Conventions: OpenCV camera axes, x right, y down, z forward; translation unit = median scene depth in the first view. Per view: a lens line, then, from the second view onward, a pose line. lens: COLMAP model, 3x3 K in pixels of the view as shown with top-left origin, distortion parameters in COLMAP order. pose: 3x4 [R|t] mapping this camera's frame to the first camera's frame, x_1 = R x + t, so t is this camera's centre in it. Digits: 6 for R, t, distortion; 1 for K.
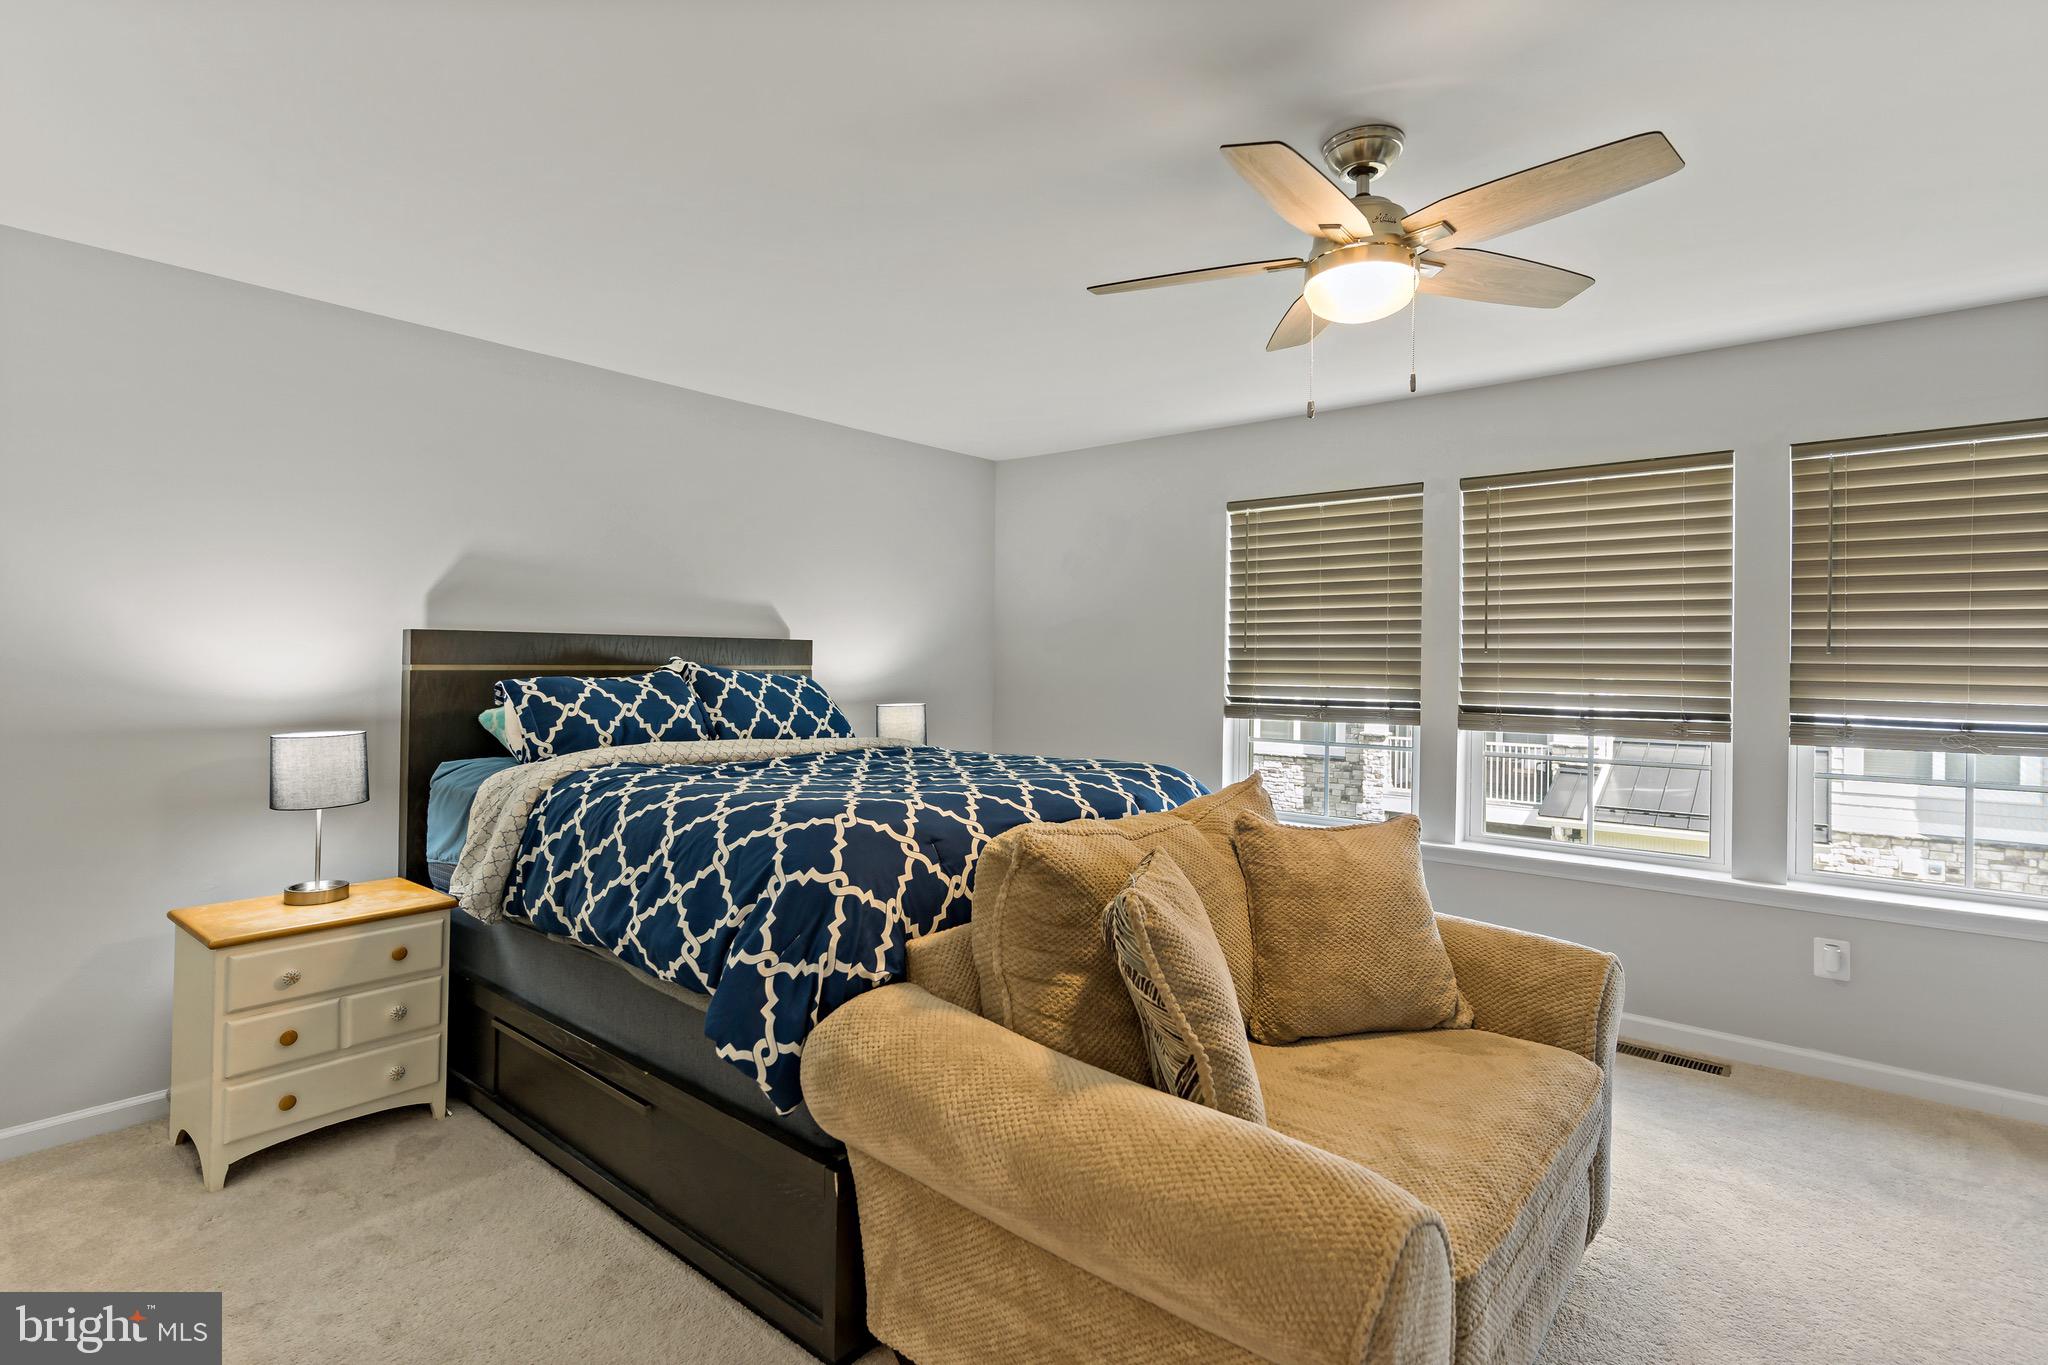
lens RADIAL K [[990.0, 0, 1018.8], [0, 990.0, 686.6], [0, 0, 1]] dist [-0.071733, 0.032207]
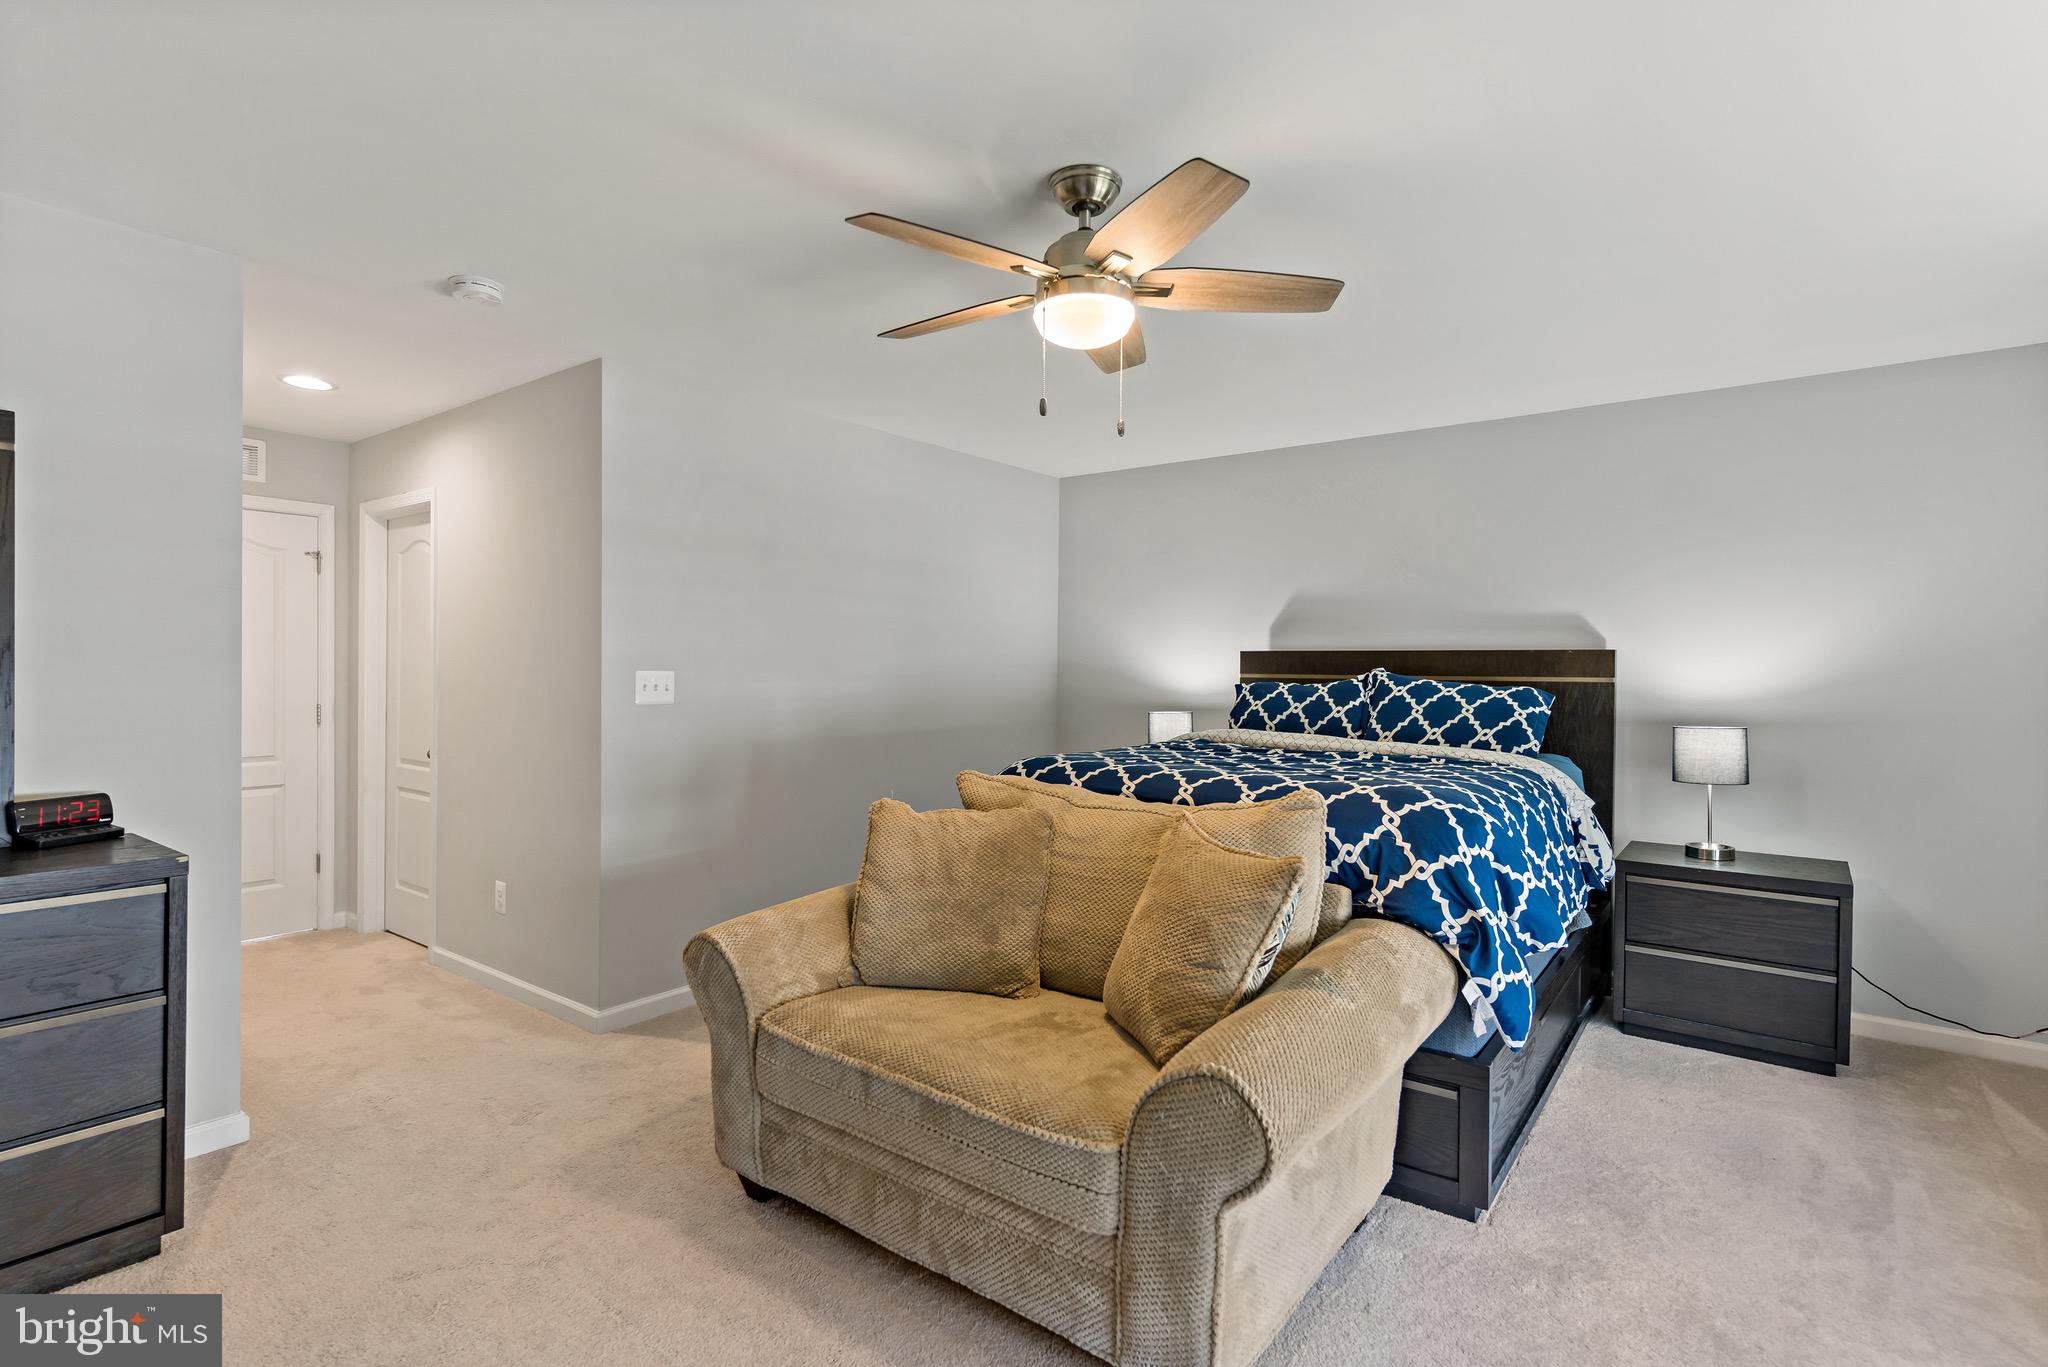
lens RADIAL K [[990.0, 0, 1018.8], [0, 990.0, 687.6], [0, 0, 1]] dist [-0.071733, 0.032207]
pose [[0.041078, 0.016340, -0.999022, 0.871315], [-0.031154, 0.999401, 0.015065, -0.011577], [0.998670, 0.030505, 0.041562, 0.544004]]
